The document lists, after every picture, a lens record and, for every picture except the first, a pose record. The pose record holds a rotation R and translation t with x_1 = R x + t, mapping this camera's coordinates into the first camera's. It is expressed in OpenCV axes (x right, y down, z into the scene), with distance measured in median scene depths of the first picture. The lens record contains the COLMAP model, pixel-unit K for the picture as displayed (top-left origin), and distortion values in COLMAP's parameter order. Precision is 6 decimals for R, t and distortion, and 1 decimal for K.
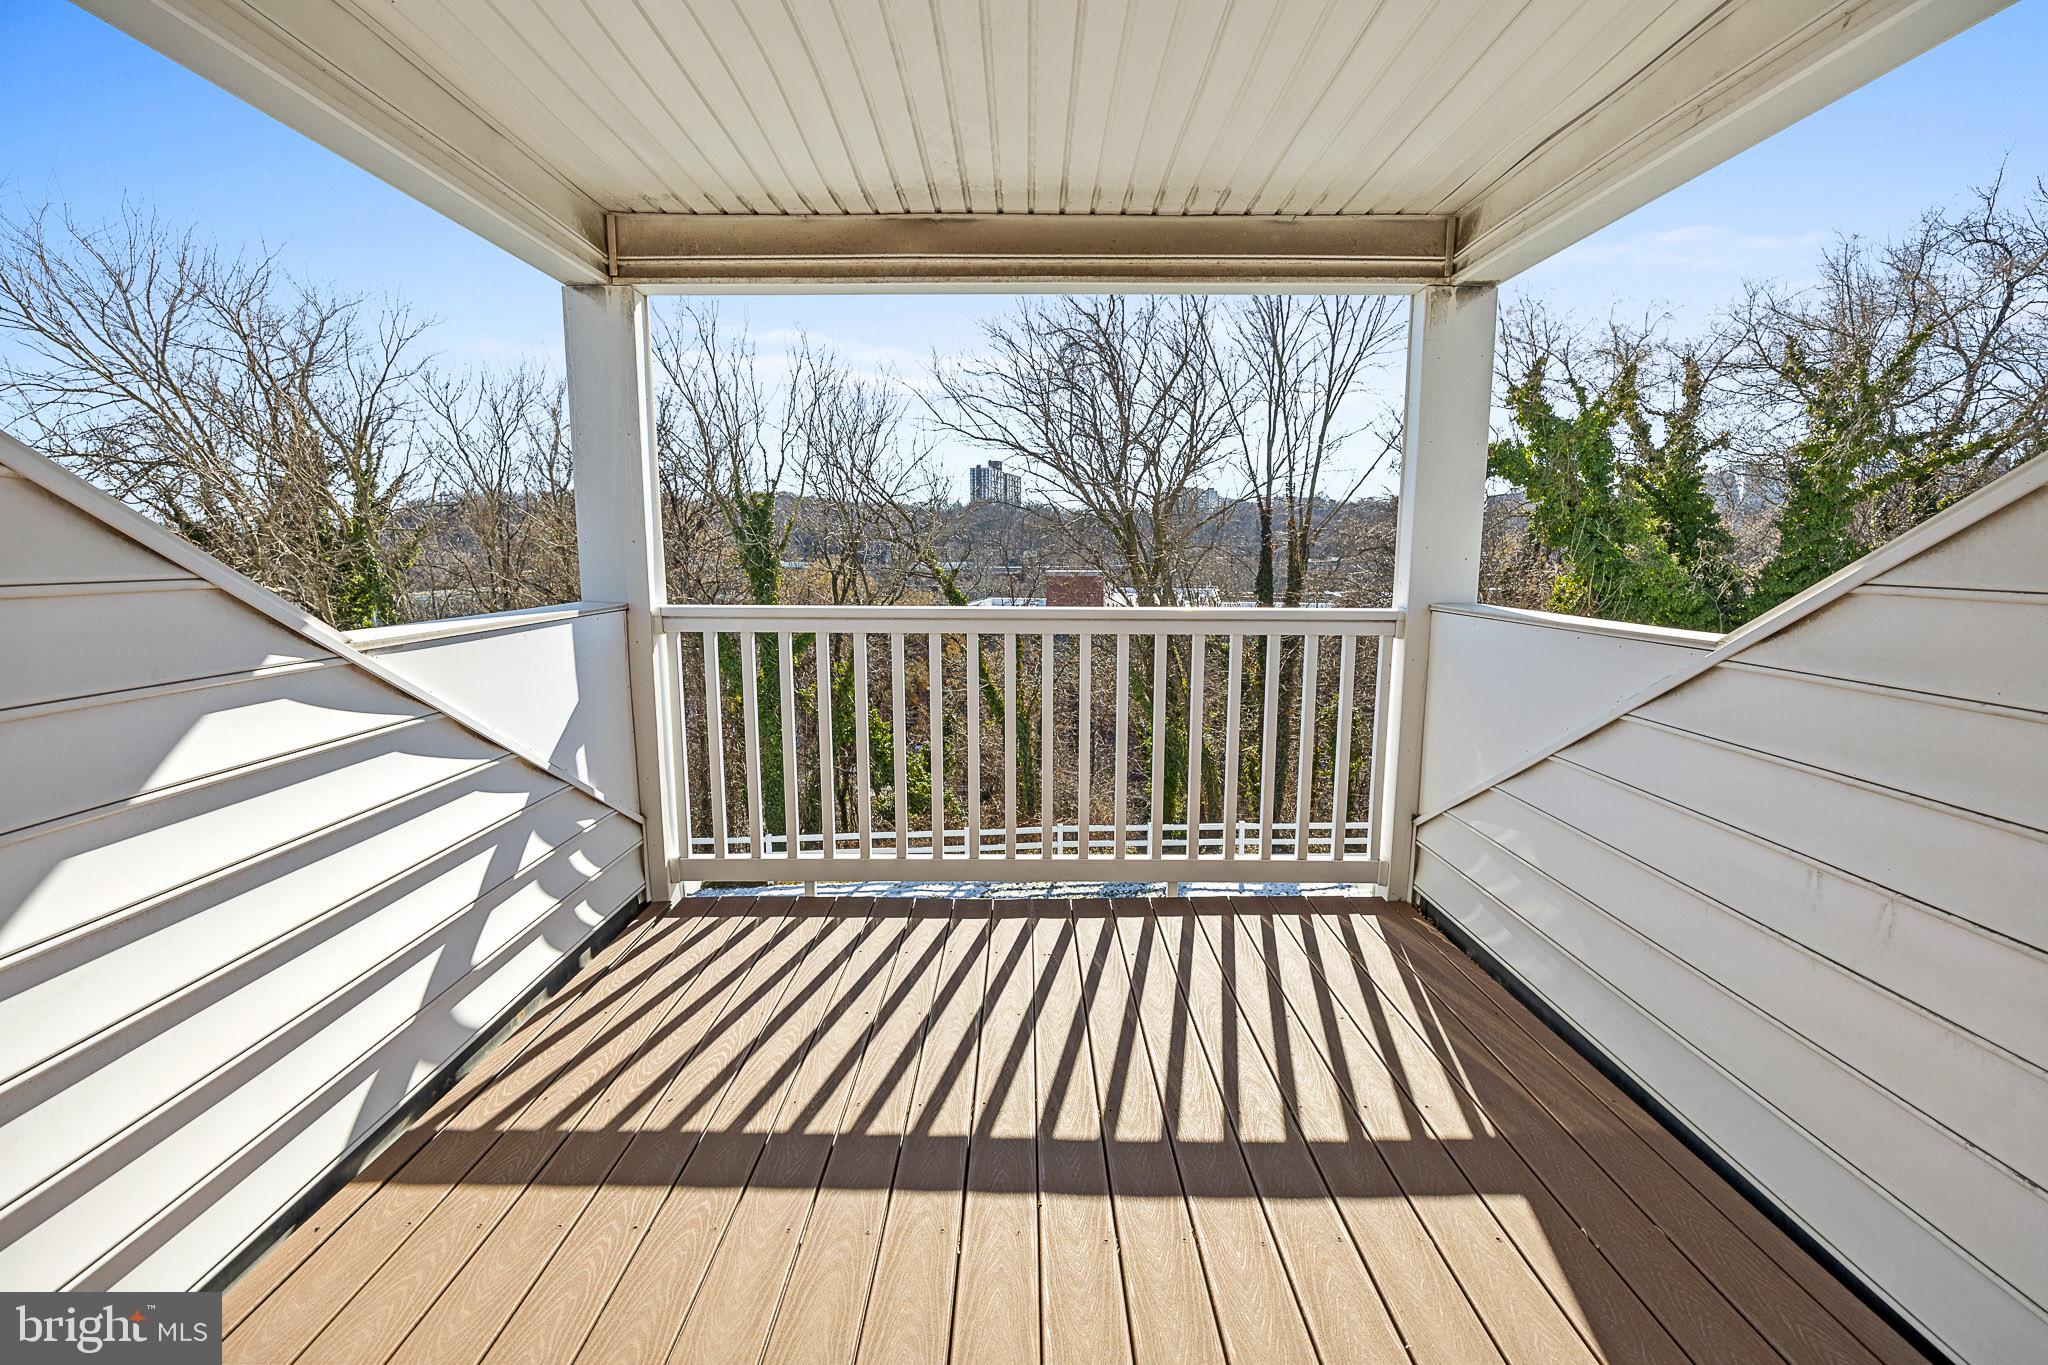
lens RADIAL K [[959.5, 0, 1020.5], [0, 959.5, 690.4], [0, 0, 1]] dist [-0.006259, -0.000855]
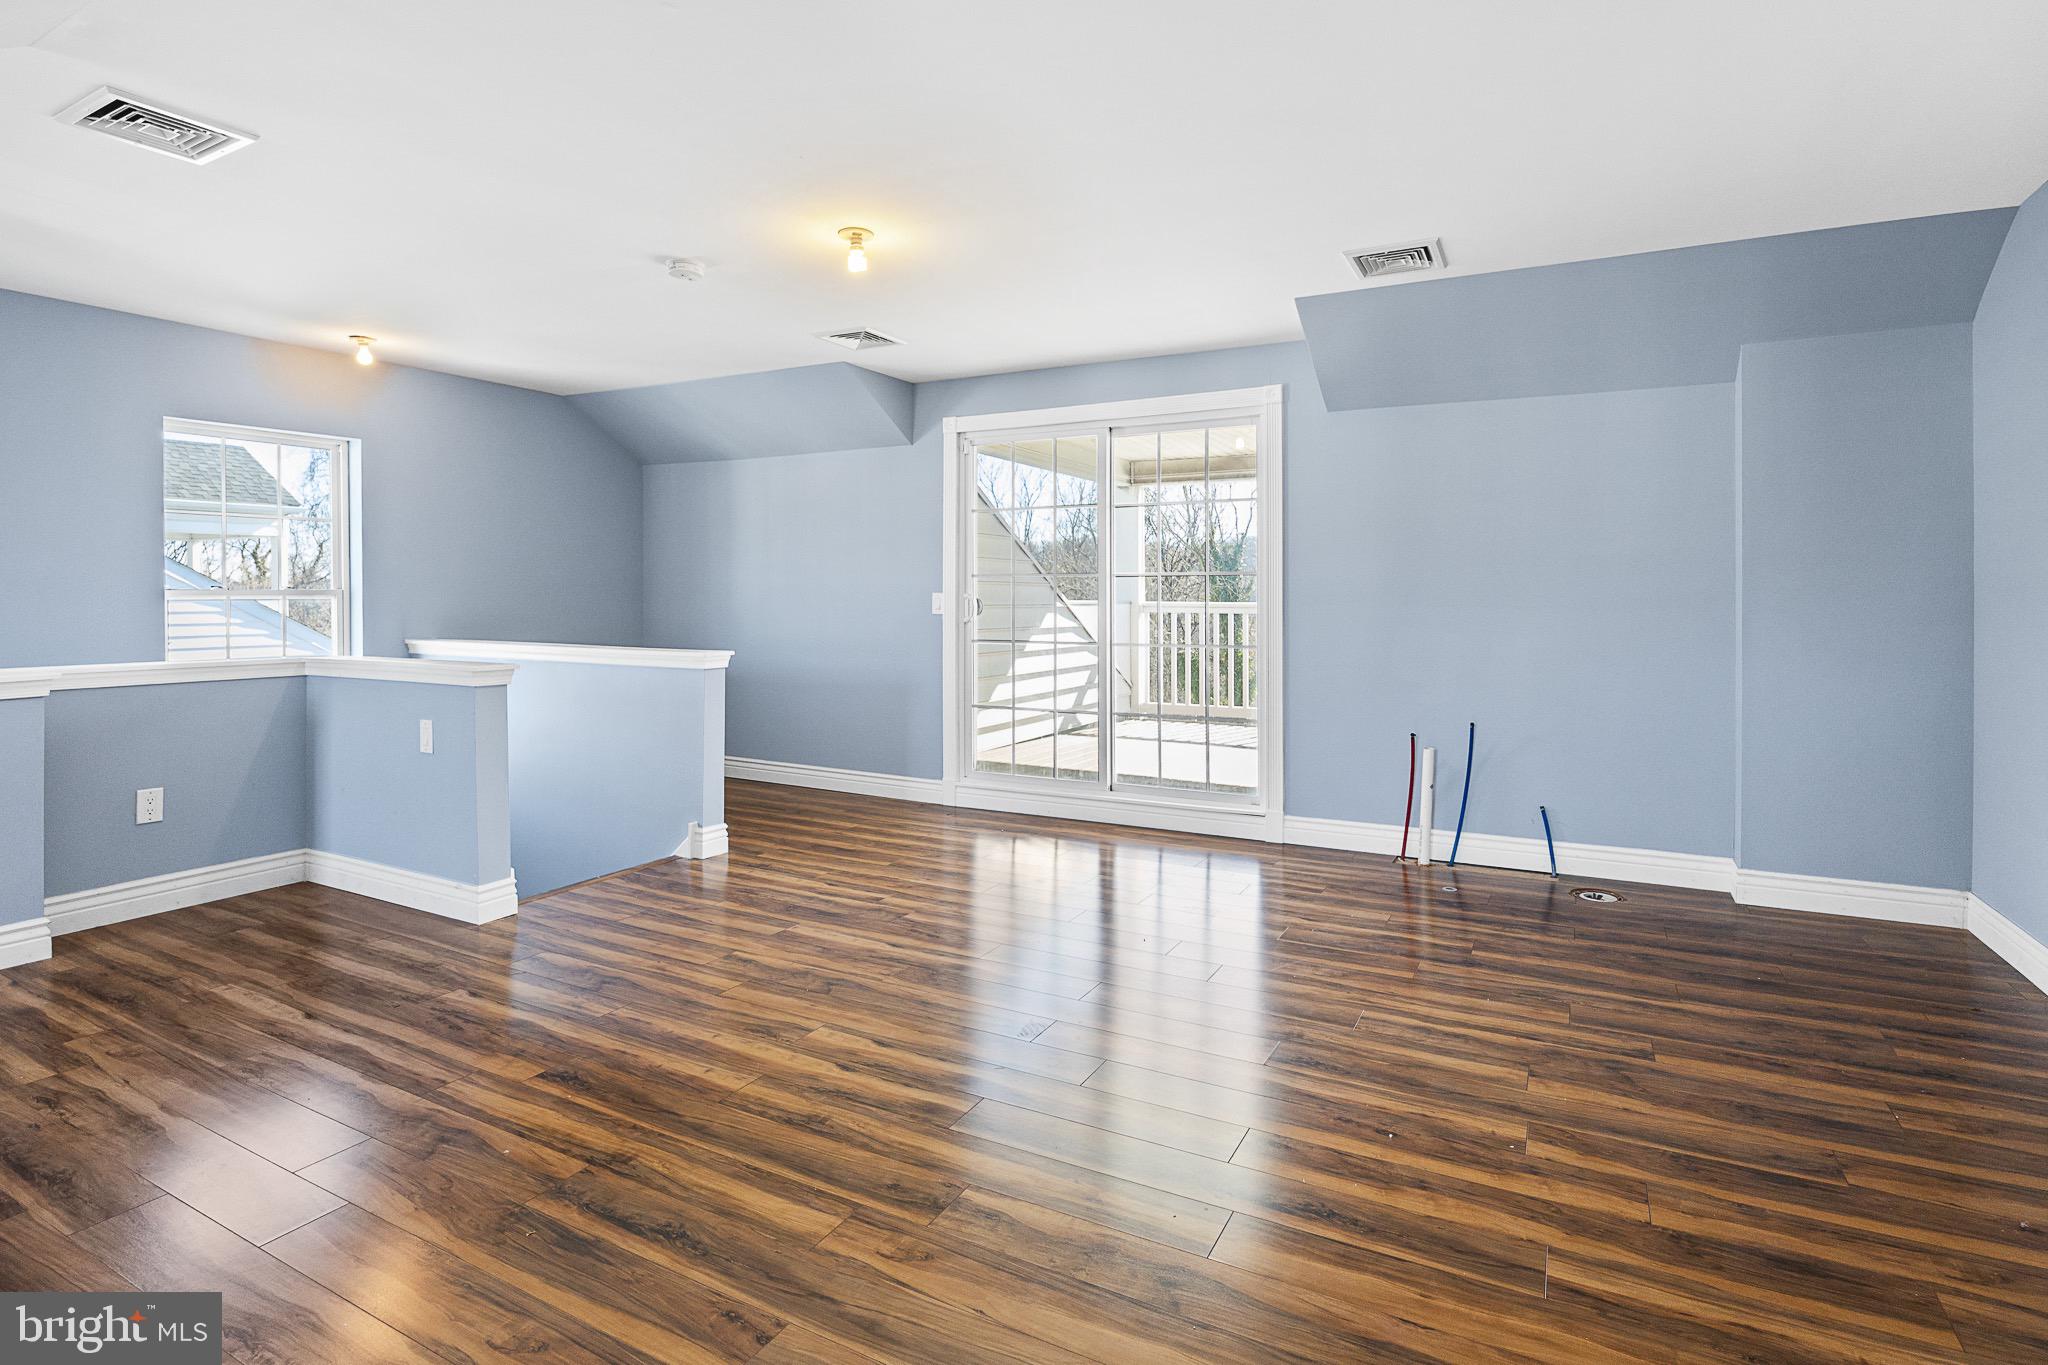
lens RADIAL K [[959.5, 0, 1035.1], [0, 959.5, 596.3], [0, 0, 1]] dist [-0.006259, -0.000855]
pose [[0.890526, 0.000227, -0.454933, 0.566957], [-0.065709, 0.989578, -0.128129, 0.253750], [0.450163, 0.143995, 0.881260, -1.474182]]
